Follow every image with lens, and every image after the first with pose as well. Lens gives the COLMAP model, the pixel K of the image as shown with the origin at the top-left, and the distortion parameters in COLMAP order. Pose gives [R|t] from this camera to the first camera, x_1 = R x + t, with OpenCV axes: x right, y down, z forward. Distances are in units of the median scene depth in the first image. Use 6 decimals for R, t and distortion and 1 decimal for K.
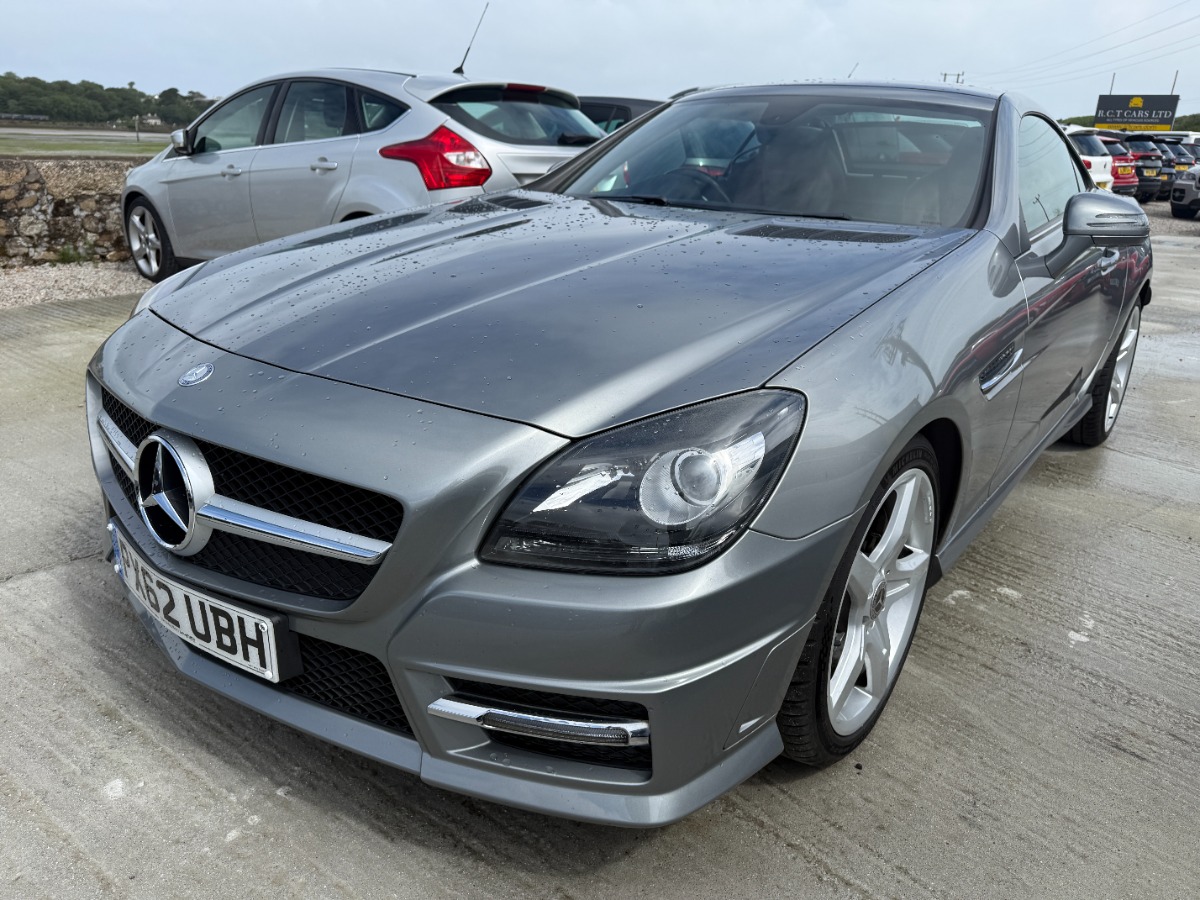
lens RADIAL K [[851.3, 0, 606.4], [0, 851.3, 454.5], [0, 0, 1]] dist [0.024201, -0.027397]
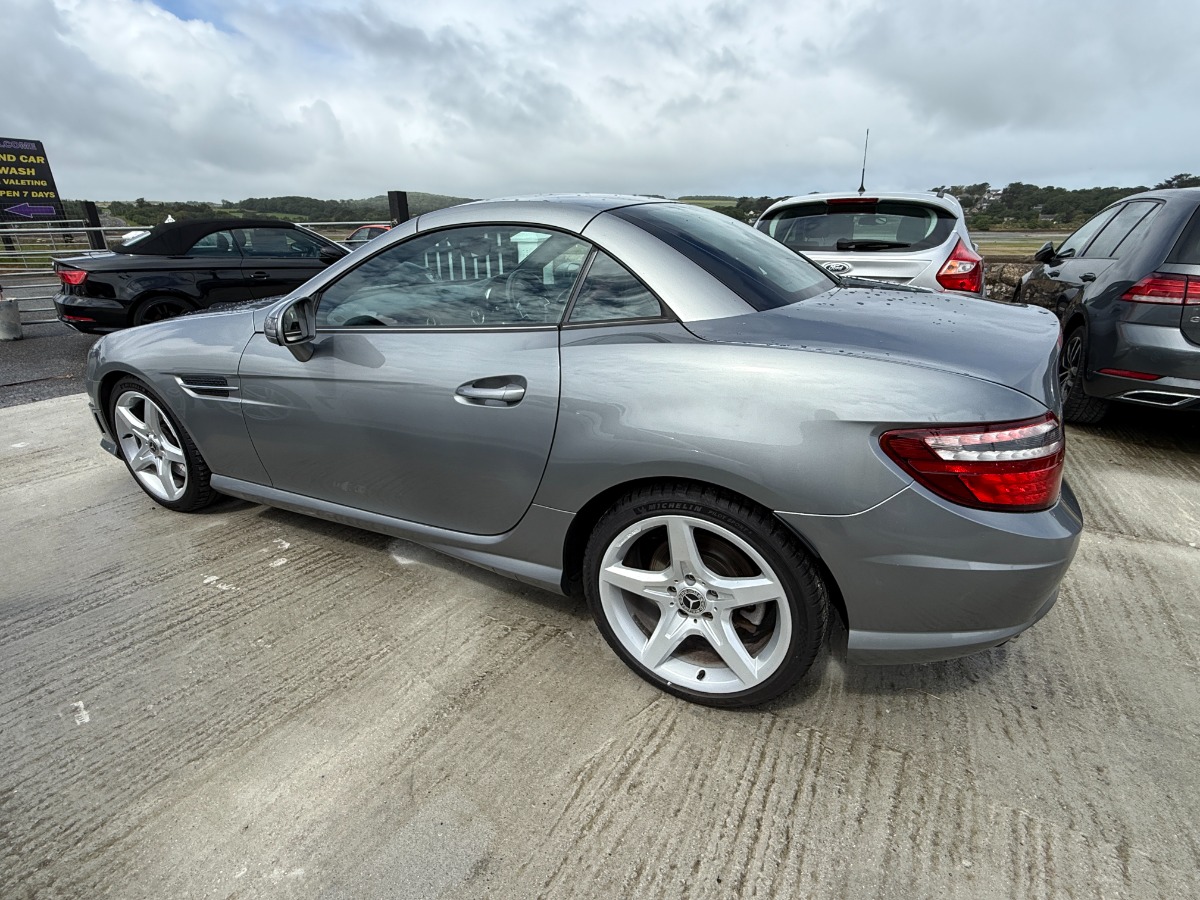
lens RADIAL K [[572.7, 0, 597.5], [0, 572.7, 450.6], [0, 0, 1]] dist [-0.000237, -0.000880]
pose [[0.192297, 0.321755, -0.927090, 1.665492], [-0.326095, 0.911989, 0.248875, -0.507922], [0.925572, 0.254462, 0.280296, 1.385129]]
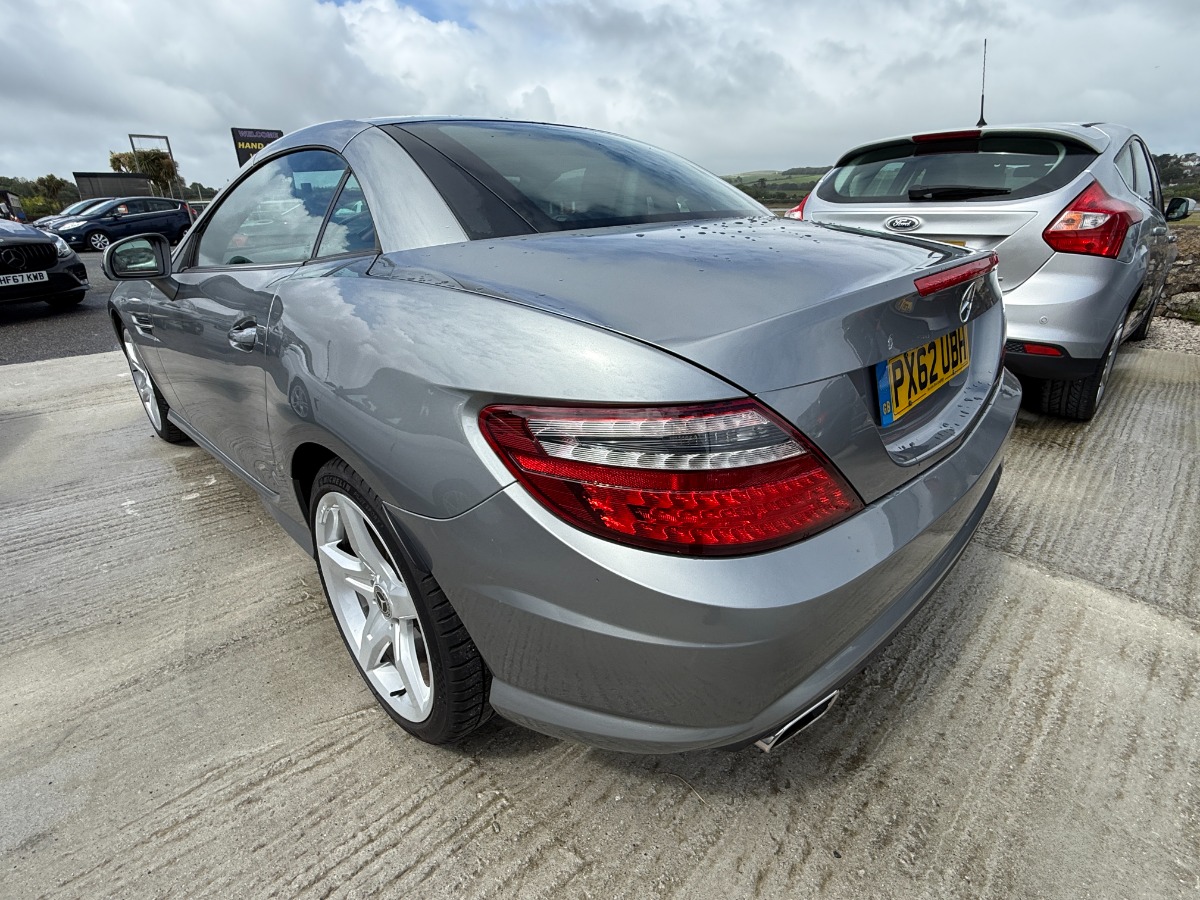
lens RADIAL K [[572.7, 0, 602.9], [0, 572.7, 448.3], [0, 0, 1]] dist [-0.000237, -0.000880]
pose [[-0.110712, 0.353279, -0.928944, 1.538081], [-0.333364, 0.867340, 0.369581, -0.627039], [0.936275, 0.350593, 0.021746, 1.919259]]
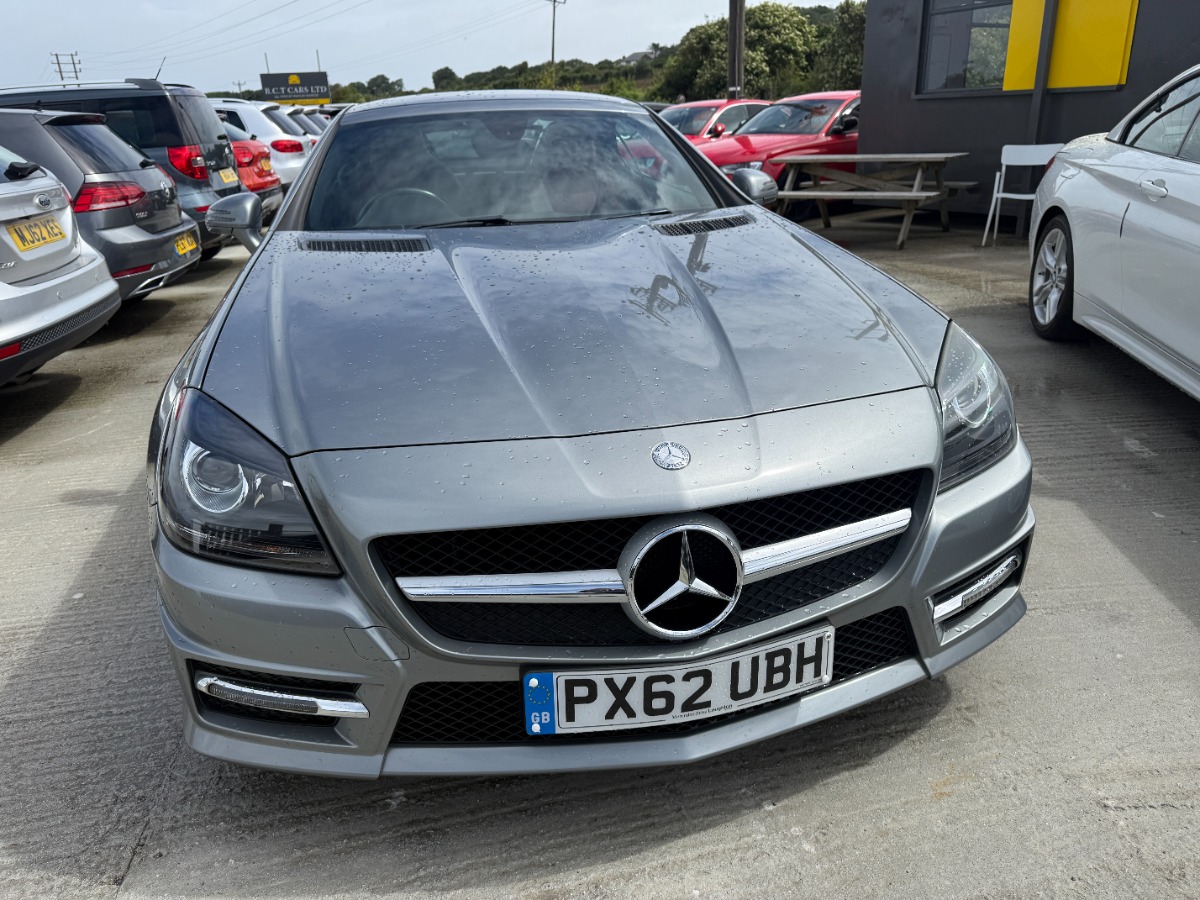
lens RADIAL K [[851.3, 0, 606.2], [0, 851.3, 440.5], [0, 0, 1]] dist [0.024201, -0.027397]
pose [[0.631065, -0.334543, 0.699885, -0.832706], [0.329099, 0.932469, 0.148980, -0.192674], [-0.702461, 0.136315, 0.698546, 0.257084]]
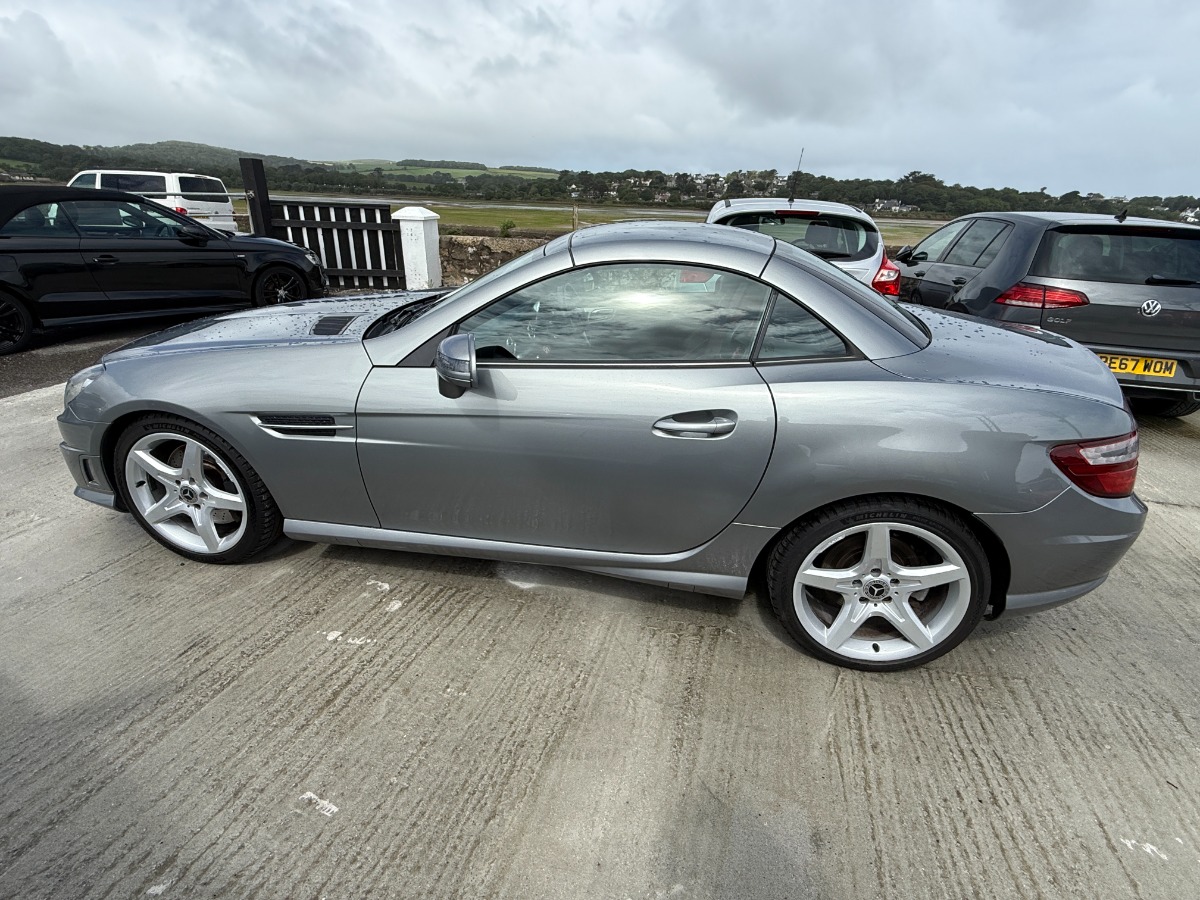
lens RADIAL K [[572.7, 0, 598.6], [0, 572.7, 450.2], [0, 0, 1]] dist [-0.000237, -0.000880]
pose [[0.462442, 0.336039, -0.820503, 1.521521], [-0.322635, 0.925732, 0.197296, -0.421740], [0.825865, 0.173485, 0.536516, 0.860149]]
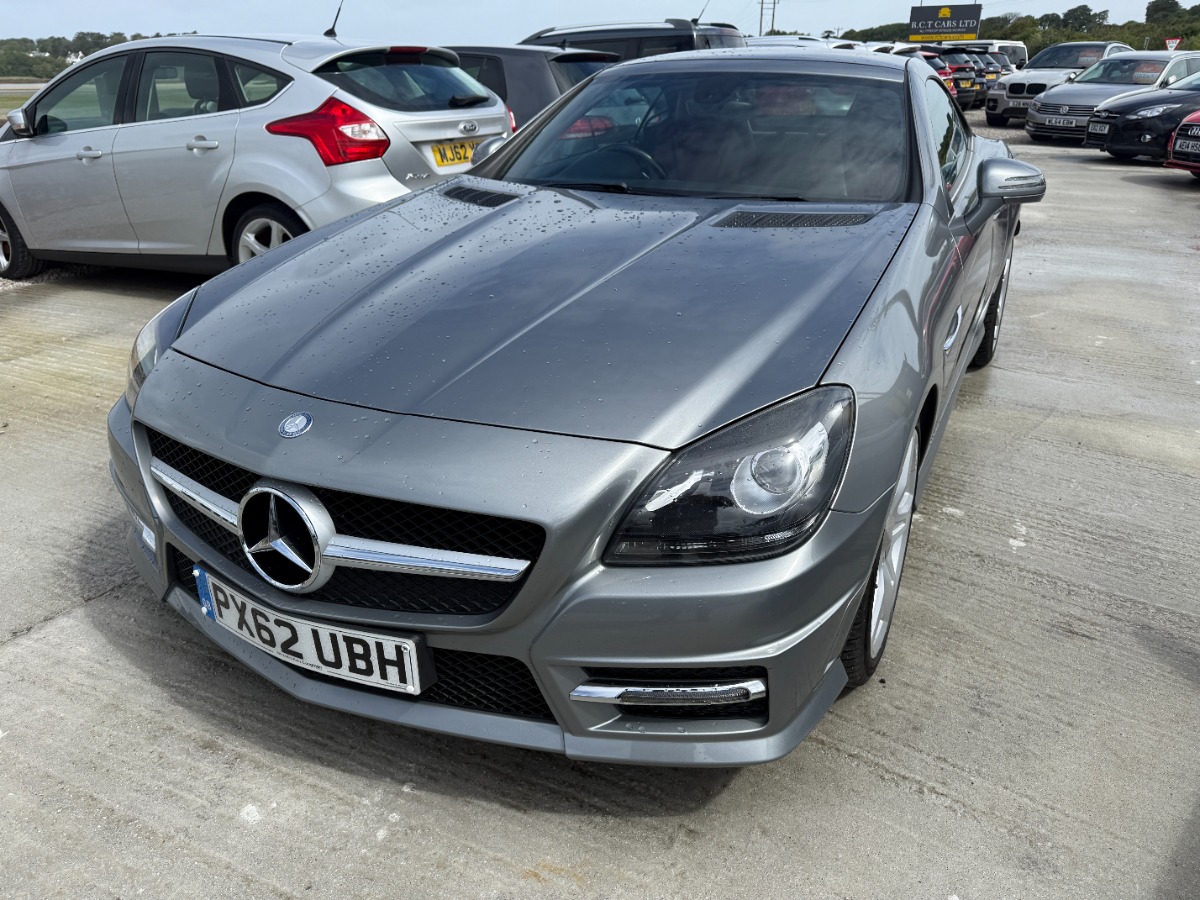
lens RADIAL K [[851.3, 0, 611.0], [0, 851.3, 454.7], [0, 0, 1]] dist [0.024201, -0.027397]
pose [[0.980732, -0.117677, 0.155936, -0.185177], [0.105569, 0.990874, 0.083804, -0.072118], [-0.164375, -0.065727, 0.984206, -0.073319]]
